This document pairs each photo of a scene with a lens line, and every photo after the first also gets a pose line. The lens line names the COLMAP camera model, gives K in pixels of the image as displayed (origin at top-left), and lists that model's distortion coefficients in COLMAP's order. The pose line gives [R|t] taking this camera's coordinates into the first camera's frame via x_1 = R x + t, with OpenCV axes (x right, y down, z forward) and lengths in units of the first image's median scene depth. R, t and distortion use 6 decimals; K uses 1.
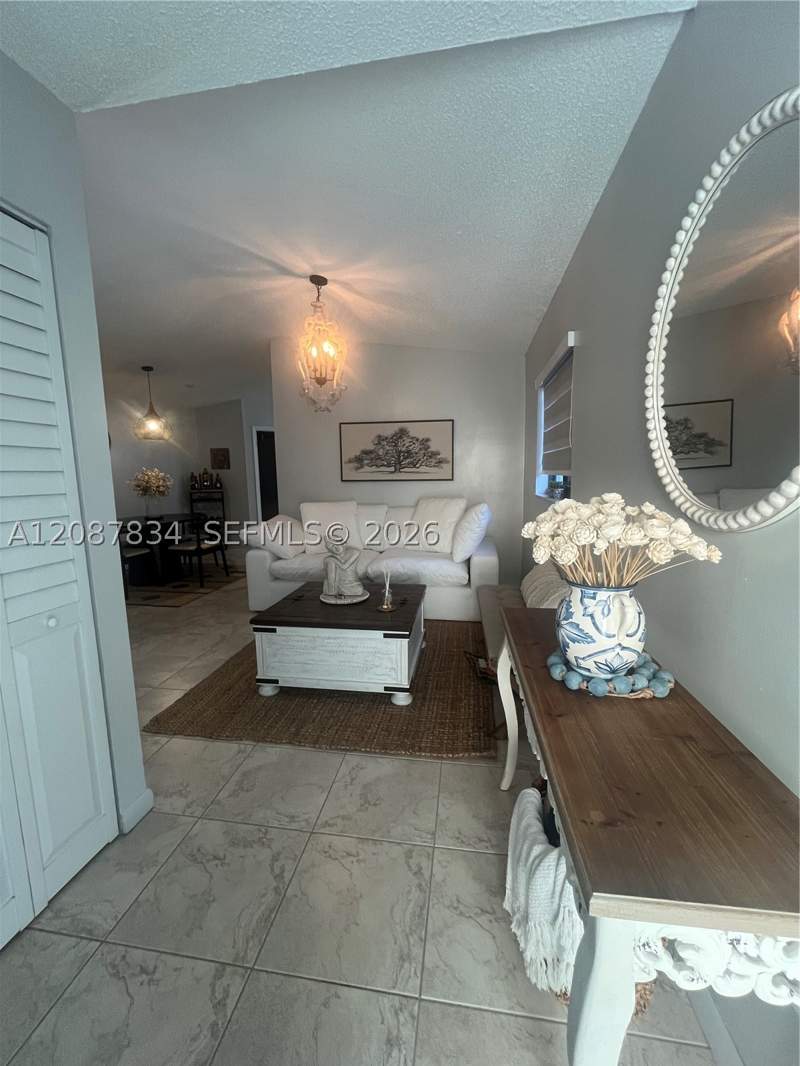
lens RADIAL K [[432.7, 0, 402.6], [0, 432.7, 529.6], [0, 0, 1]] dist [-0.003377, -0.000316]
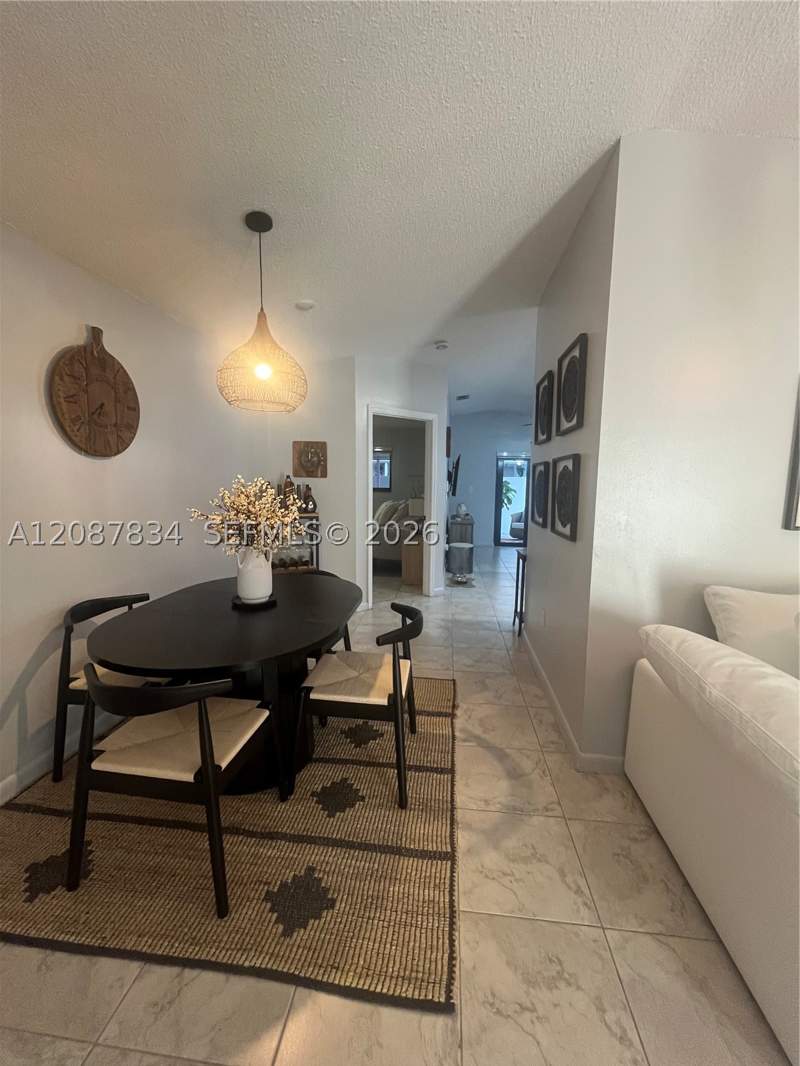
lens RADIAL K [[432.7, 0, 393.0], [0, 432.7, 529.8], [0, 0, 1]] dist [-0.003377, -0.000316]
pose [[0.999063, 0.026752, 0.034019, -0.710128], [-0.026150, 0.999496, -0.018014, -0.135645], [-0.034483, 0.017108, 0.999259, 0.912161]]
